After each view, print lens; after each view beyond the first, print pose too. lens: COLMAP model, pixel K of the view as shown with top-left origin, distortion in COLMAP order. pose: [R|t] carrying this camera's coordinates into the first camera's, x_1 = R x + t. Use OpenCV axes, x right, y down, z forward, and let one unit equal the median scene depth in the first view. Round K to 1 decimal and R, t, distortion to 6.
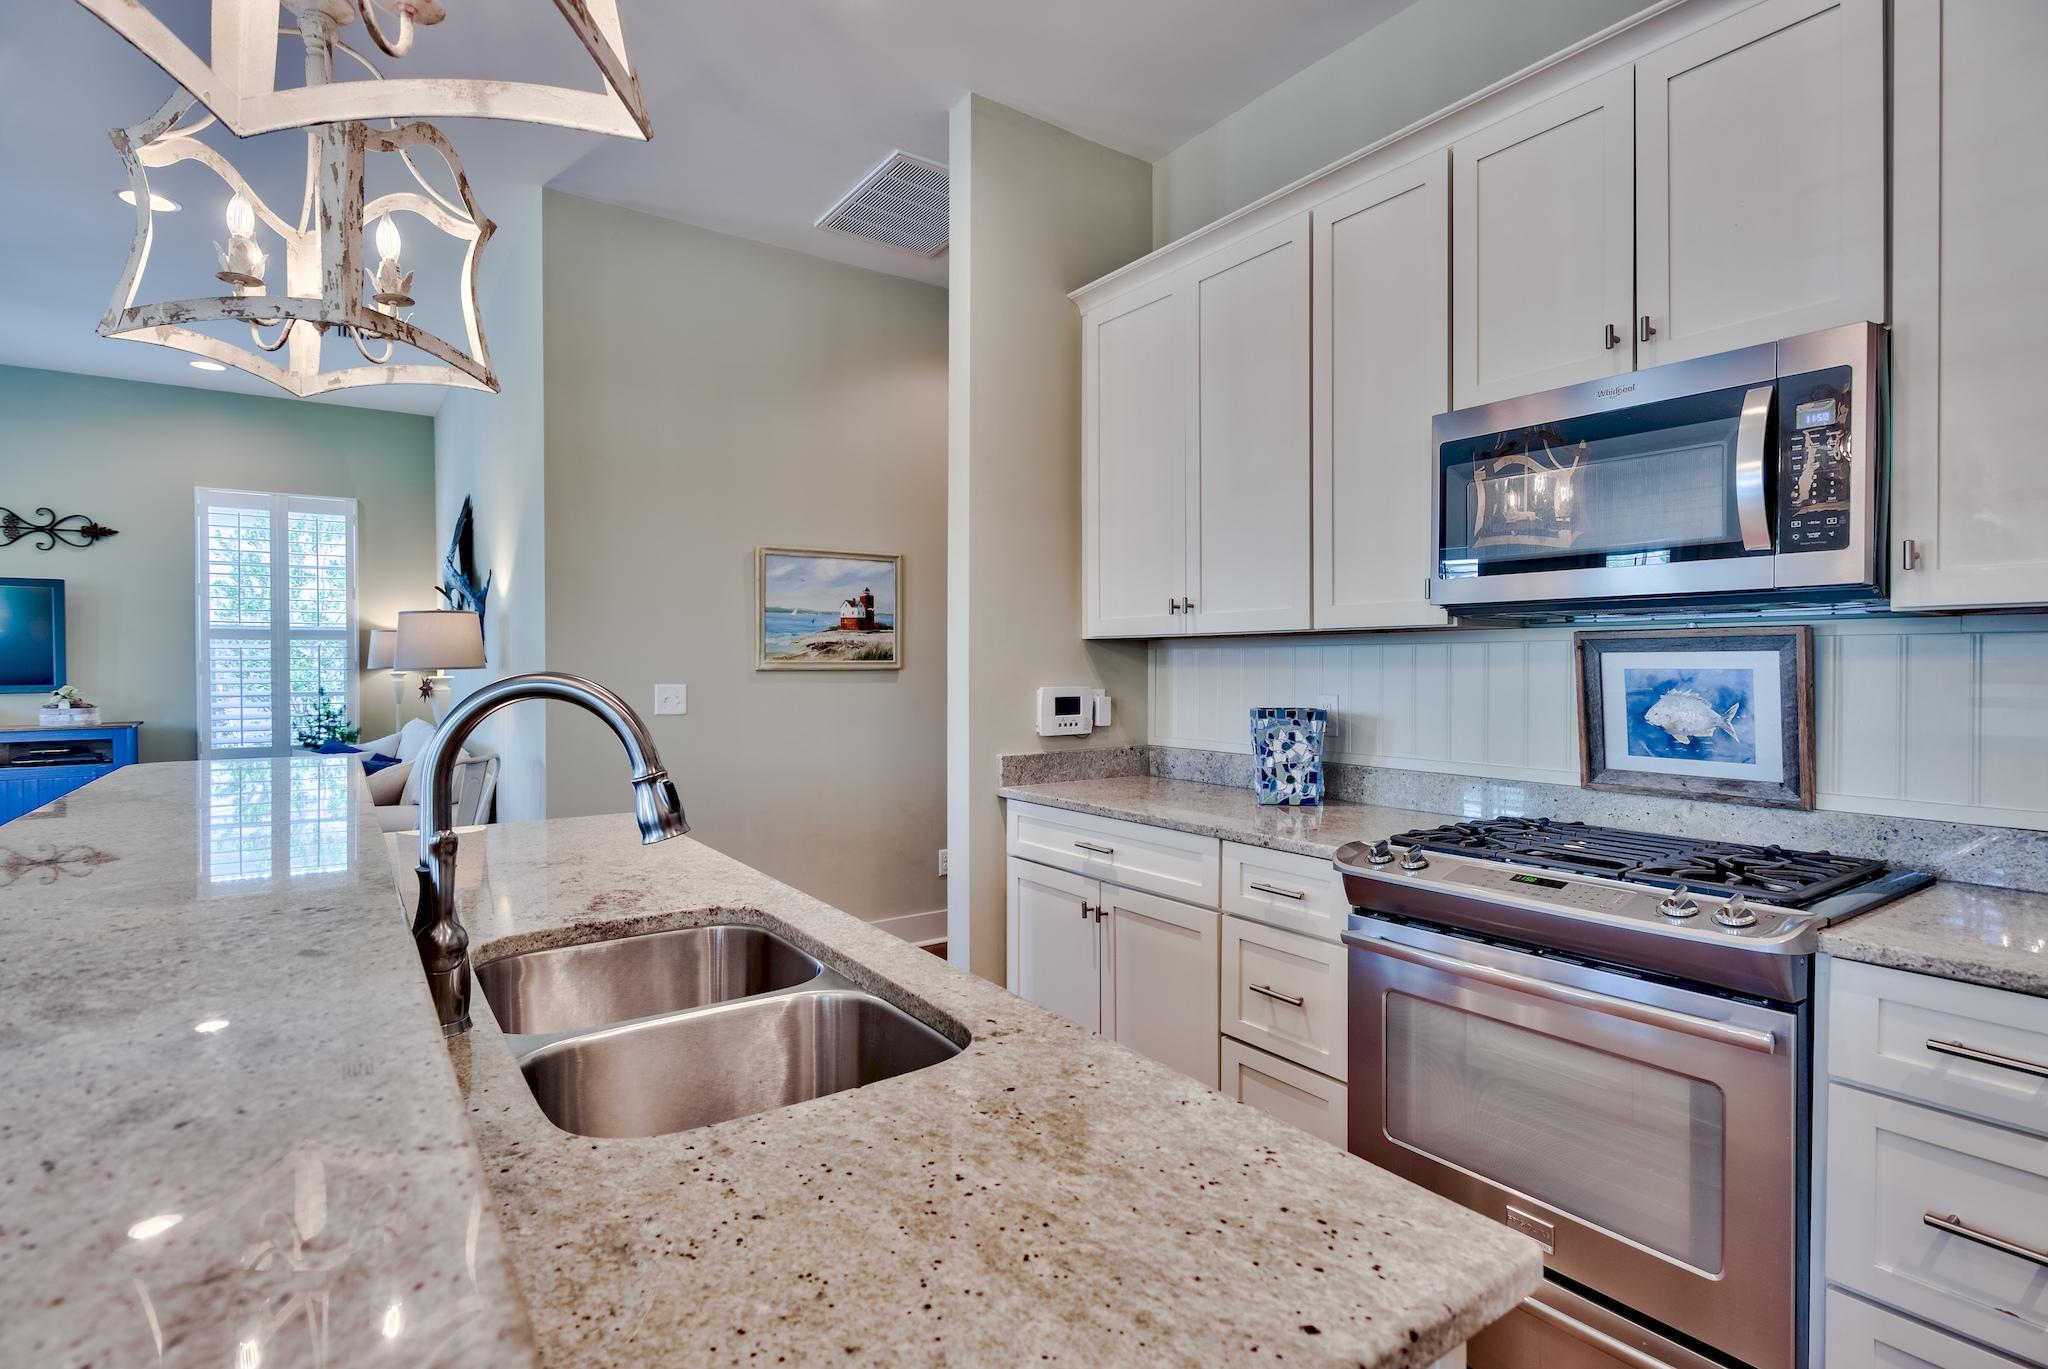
lens RADIAL K [[1013.6, 0, 1009.5], [0, 1013.6, 677.3], [0, 0, 1]] dist [0.001393, -0.001392]
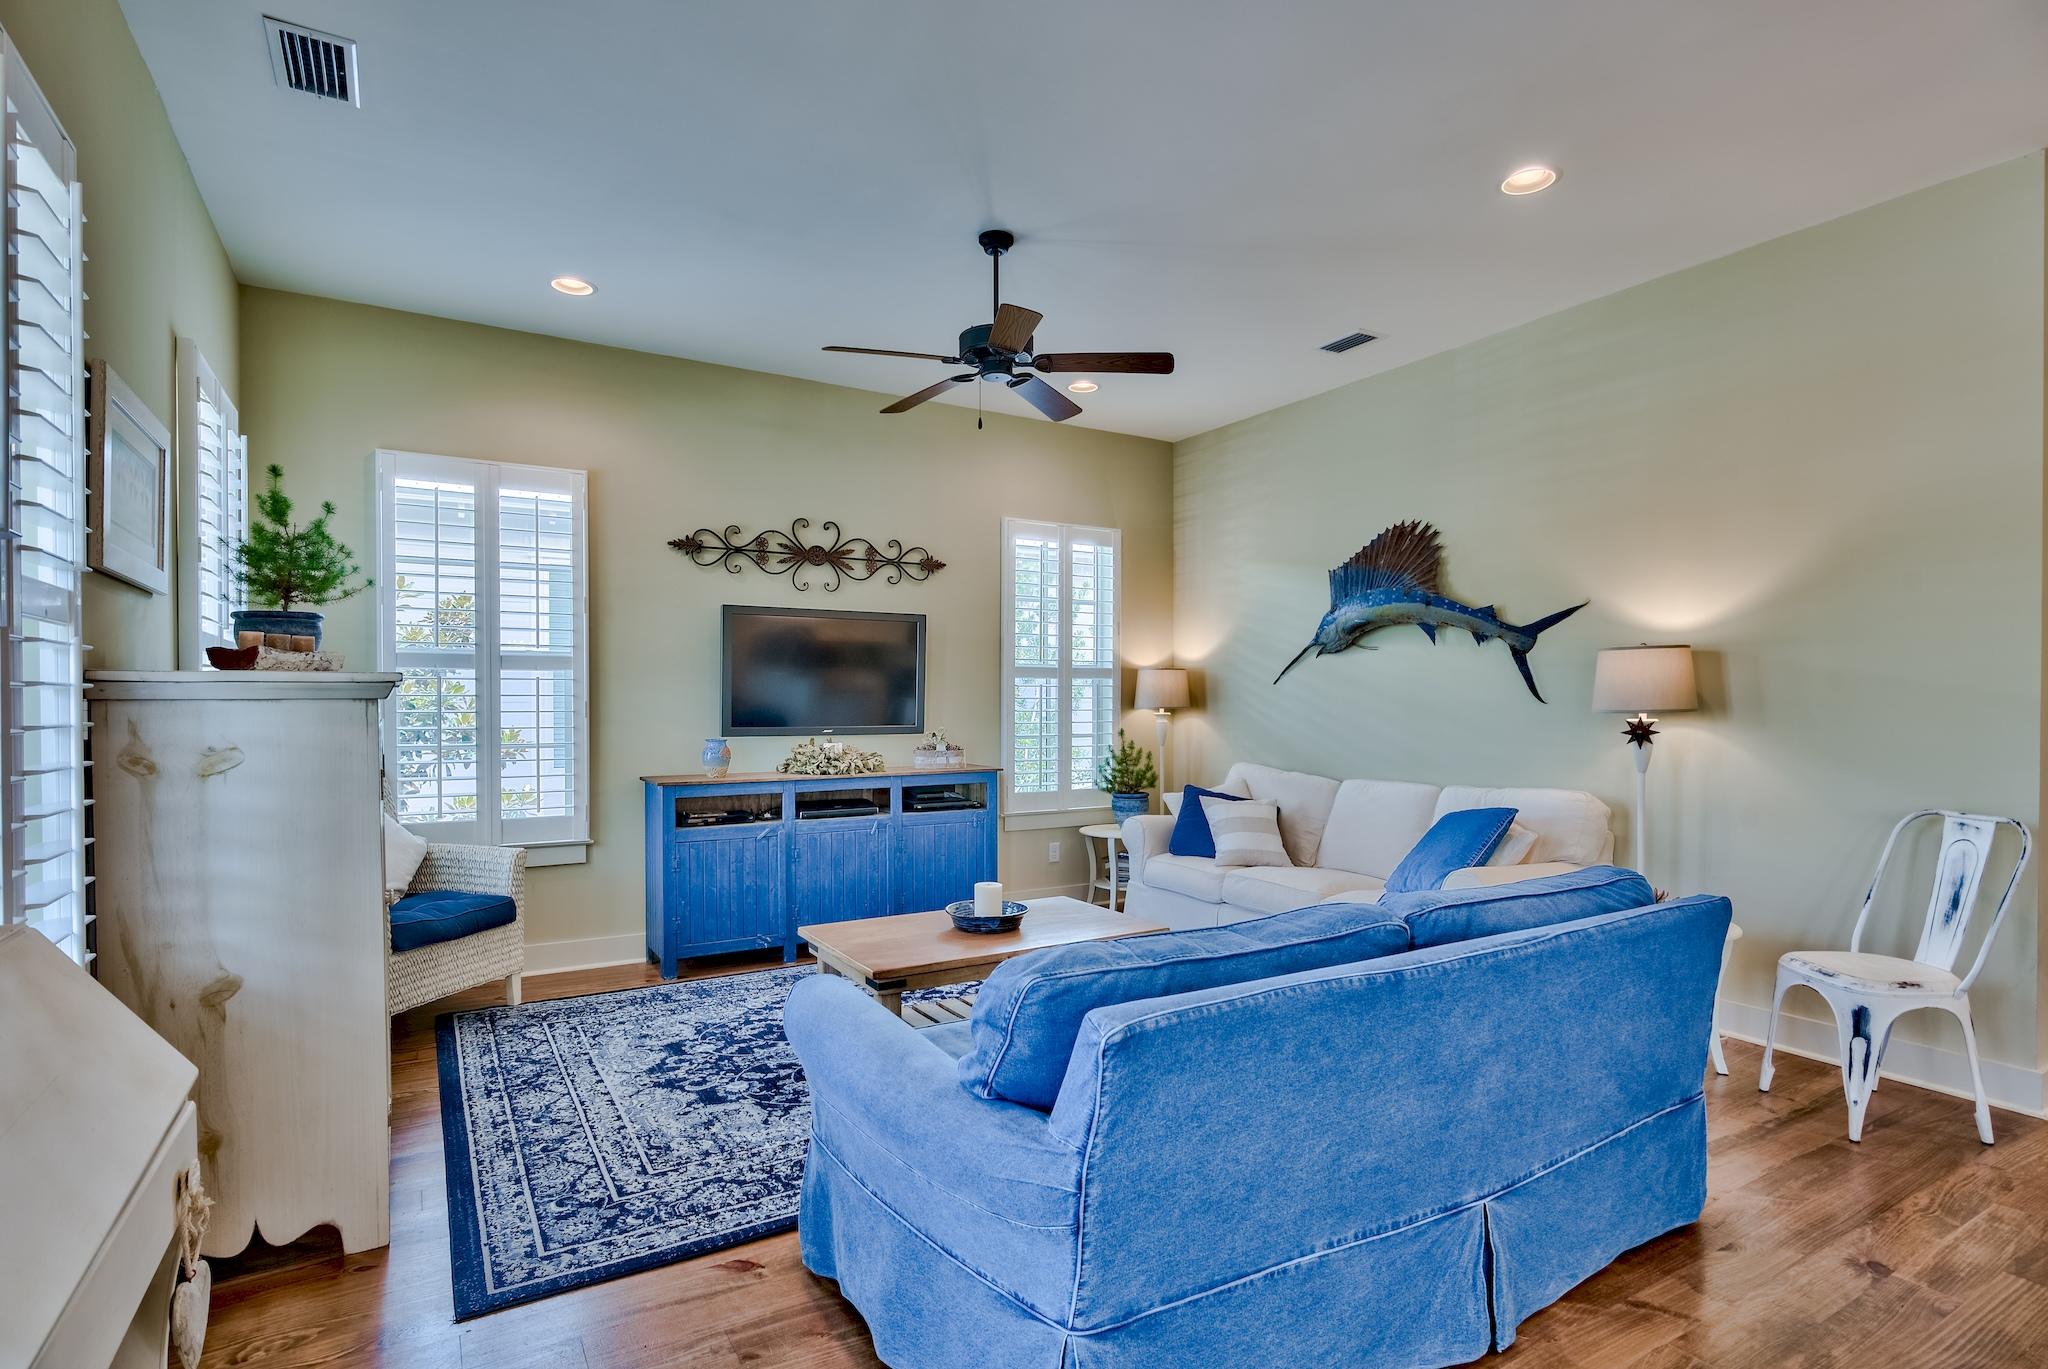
lens RADIAL K [[1013.6, 0, 1012.3], [0, 1013.6, 702.4], [0, 0, 1]] dist [0.001393, -0.001392]
pose [[0.997694, 0.001840, -0.067849, -0.721036], [-0.002688, 0.999919, -0.012406, -0.002589], [0.067821, 0.012560, 0.997618, 0.053997]]
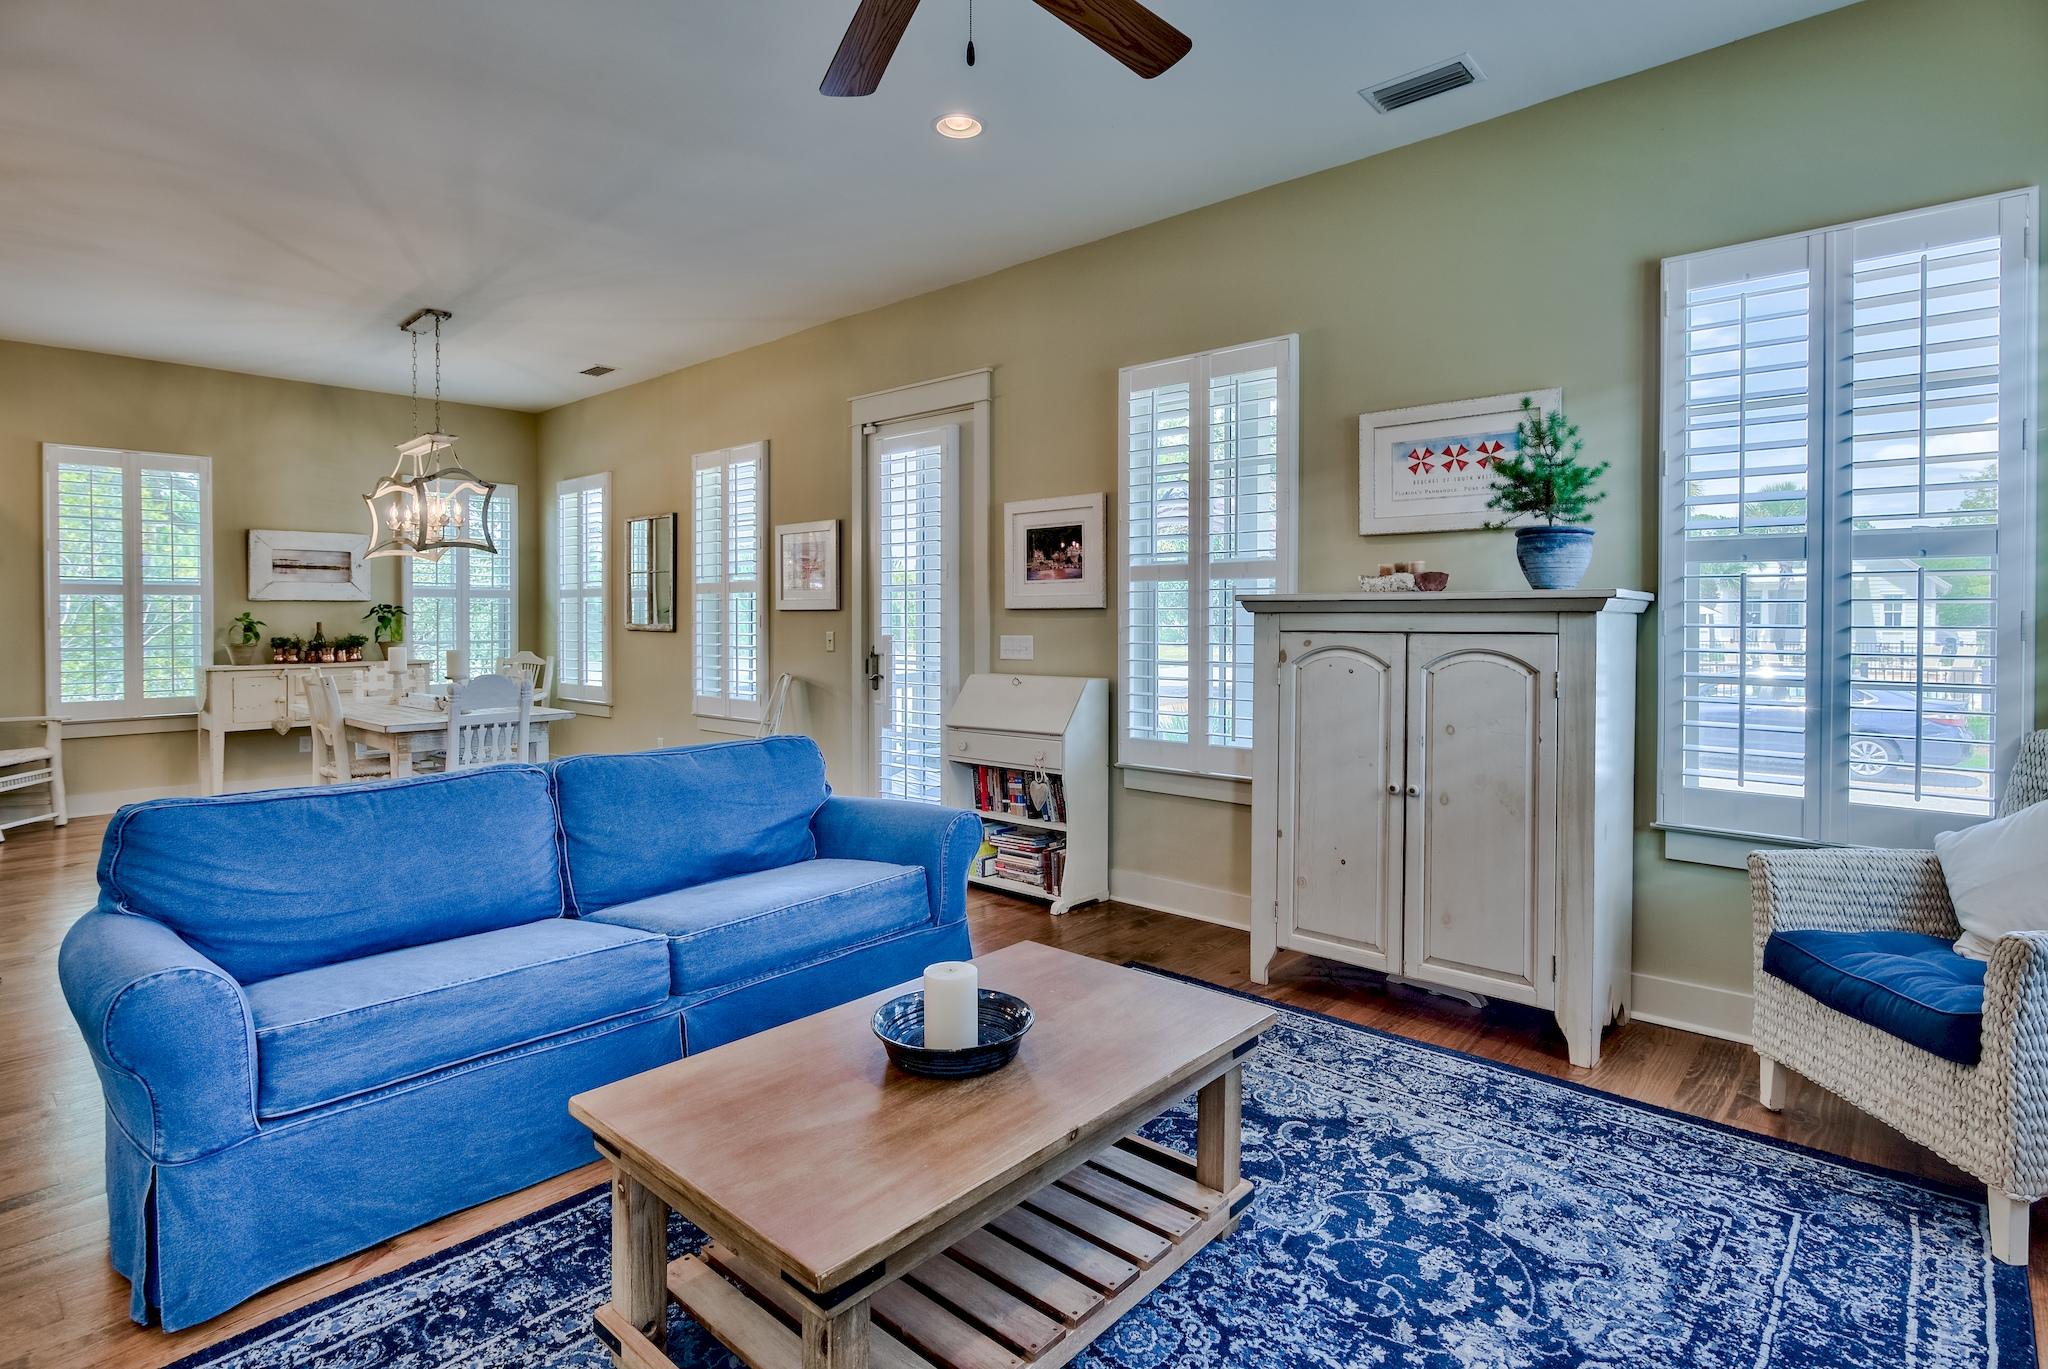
lens RADIAL K [[1013.6, 0, 1045.8], [0, 1013.6, 628.1], [0, 0, 1]] dist [0.001393, -0.001392]
pose [[-0.967128, 0.005418, -0.254231, -0.726828], [-0.001566, 0.999627, 0.027260, -0.013857], [0.254284, 0.026762, -0.966759, 0.908857]]
